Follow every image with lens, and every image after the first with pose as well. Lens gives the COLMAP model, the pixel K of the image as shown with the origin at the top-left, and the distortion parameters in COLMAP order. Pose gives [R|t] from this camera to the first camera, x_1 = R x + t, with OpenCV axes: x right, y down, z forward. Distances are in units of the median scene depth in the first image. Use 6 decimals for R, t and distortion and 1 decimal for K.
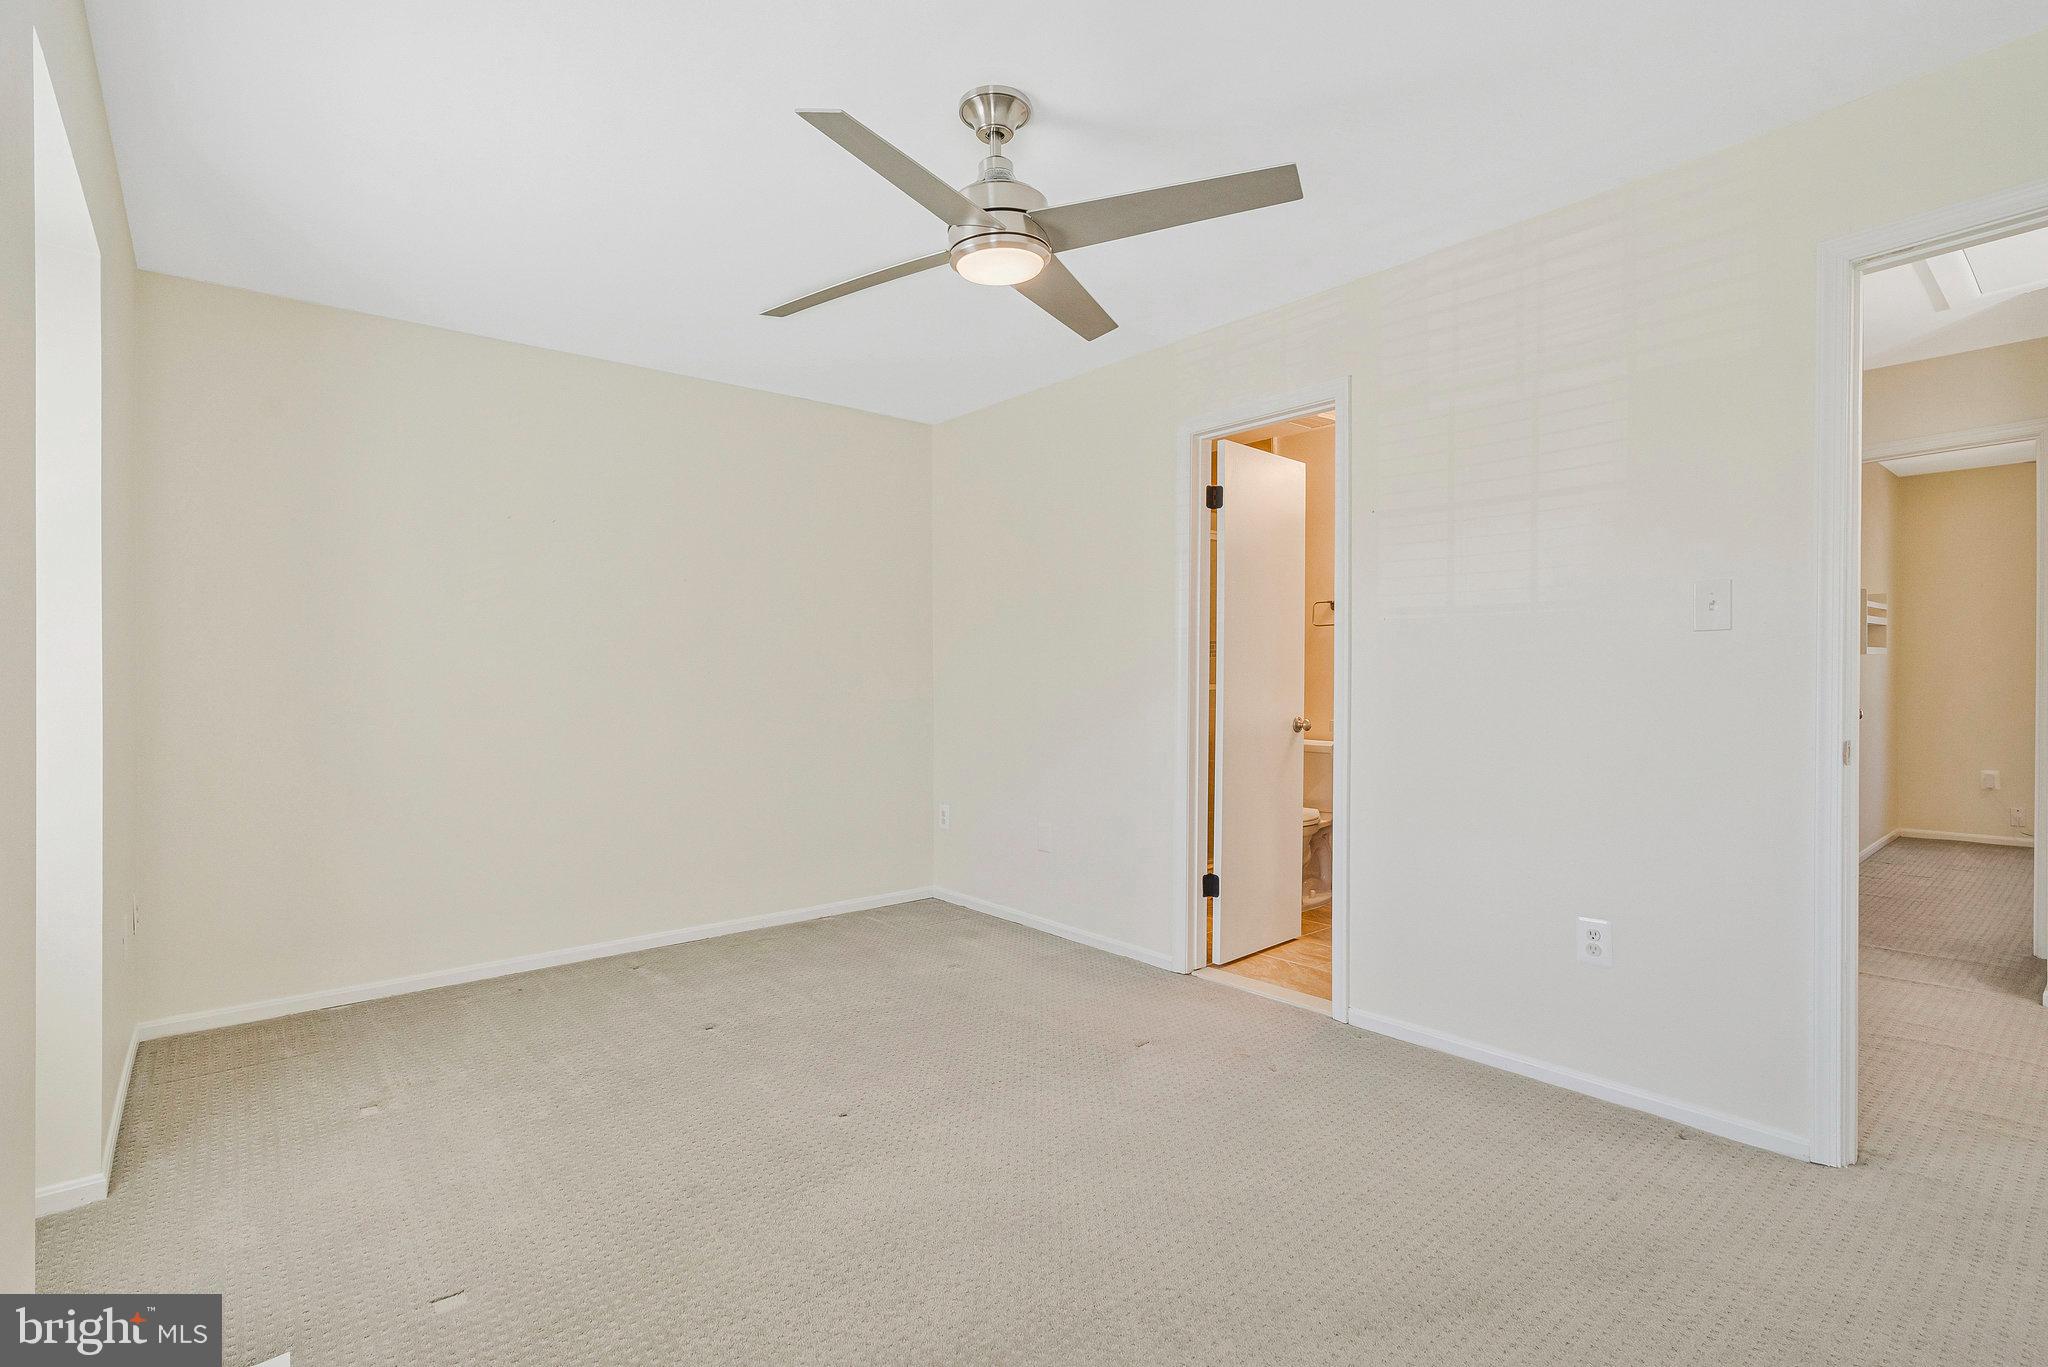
lens RADIAL K [[939.9, 0, 1025.1], [0, 939.9, 684.5], [0, 0, 1]] dist [0.001937, 0.000017]
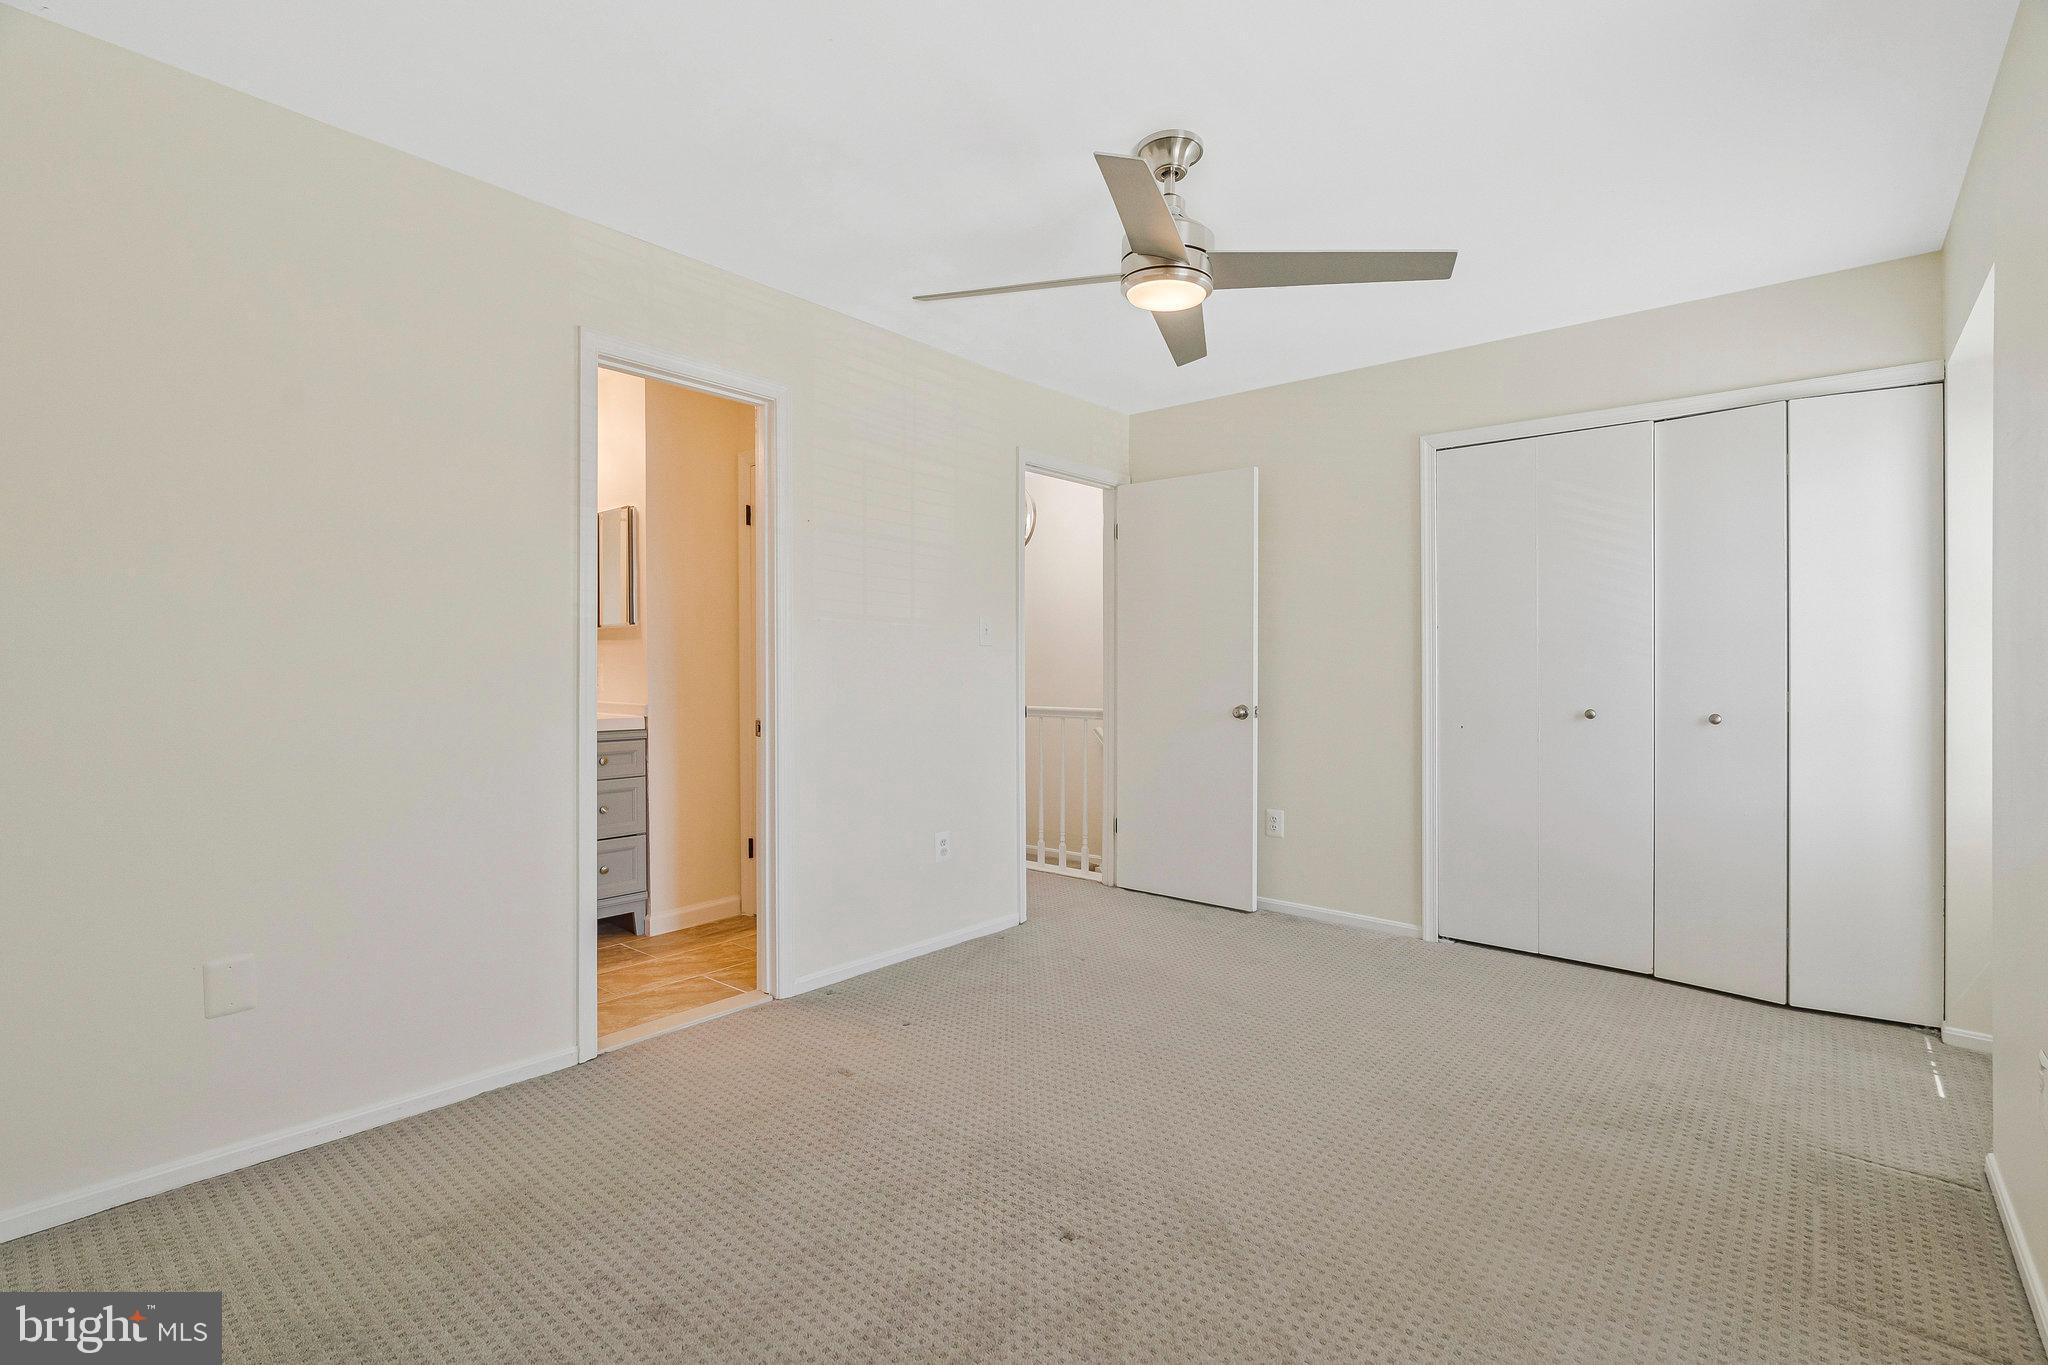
lens RADIAL K [[939.9, 0, 1024.6], [0, 939.9, 677.1], [0, 0, 1]] dist [0.001937, 0.000017]
pose [[-0.154258, -0.005757, 0.988014, -0.830875], [0.000976, 0.999982, 0.005979, -0.010071], [-0.988030, 0.001886, -0.154250, 0.993656]]
